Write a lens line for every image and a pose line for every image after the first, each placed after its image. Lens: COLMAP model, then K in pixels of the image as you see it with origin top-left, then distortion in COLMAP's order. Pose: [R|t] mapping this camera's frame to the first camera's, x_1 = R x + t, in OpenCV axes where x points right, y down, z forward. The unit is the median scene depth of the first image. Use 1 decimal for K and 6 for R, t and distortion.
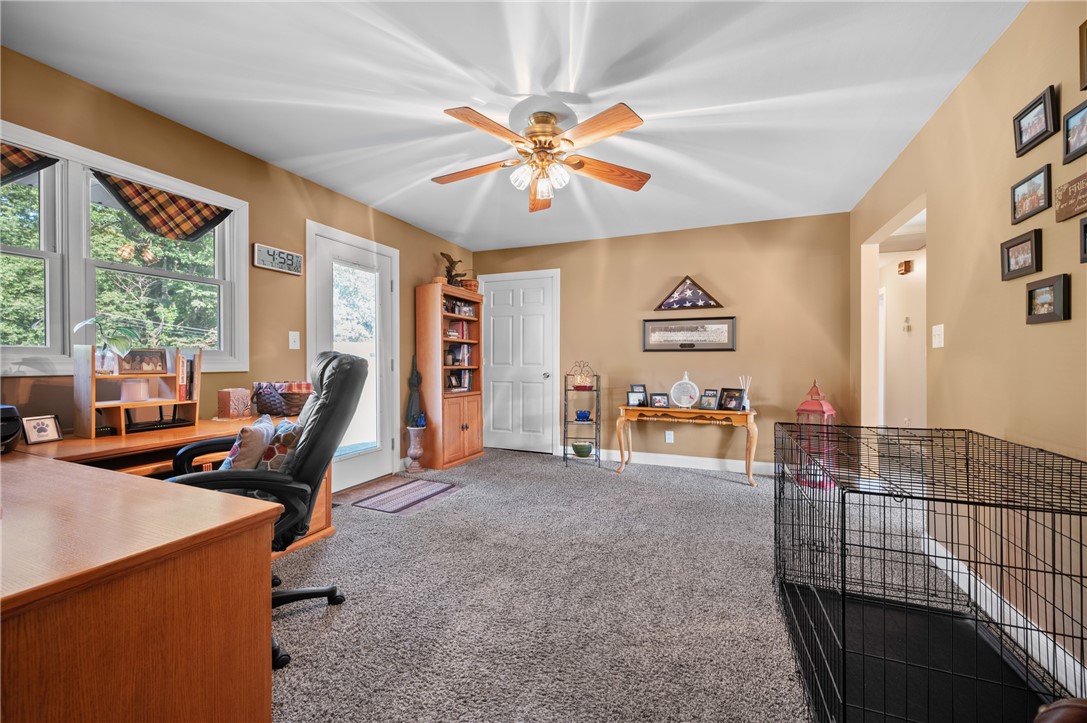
lens RADIAL K [[431.4, 0, 543.1], [0, 431.4, 361.0], [0, 0, 1]] dist [-0.002267, -0.000331]
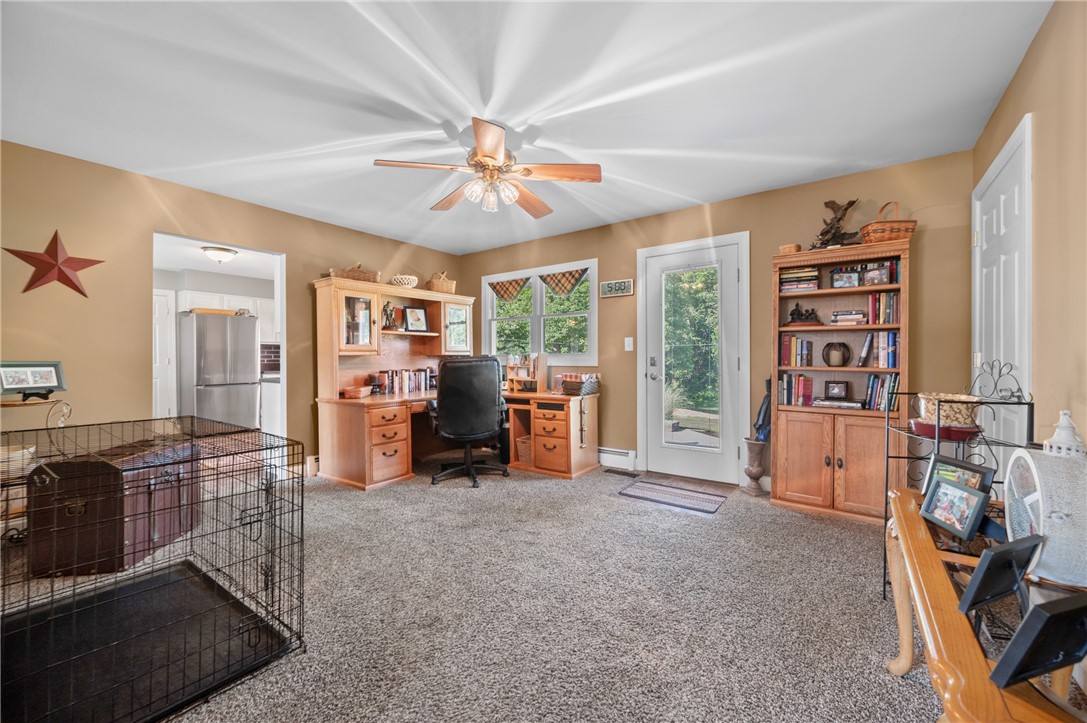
lens RADIAL K [[431.4, 0, 547.0], [0, 431.4, 359.0], [0, 0, 1]] dist [-0.002267, -0.000331]
pose [[-0.234968, 0.000056, -0.972003, 0.577092], [0.001804, 0.999998, -0.000379, -0.001351], [0.972001, -0.001843, -0.234968, 0.781364]]
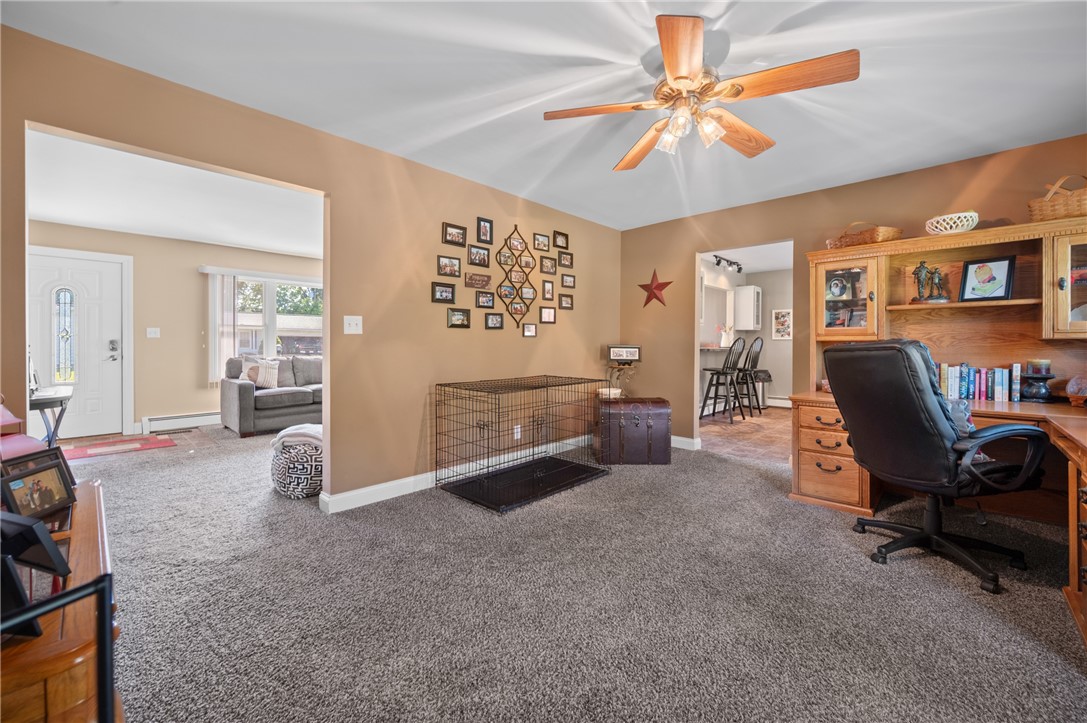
lens RADIAL K [[431.4, 0, 546.8], [0, 431.4, 347.1], [0, 0, 1]] dist [-0.002267, -0.000331]
pose [[-0.932935, -0.006903, 0.359980, -0.027072], [-0.003855, 0.999950, 0.009187, -0.004144], [-0.360025, 0.007183, -0.932915, 1.054326]]
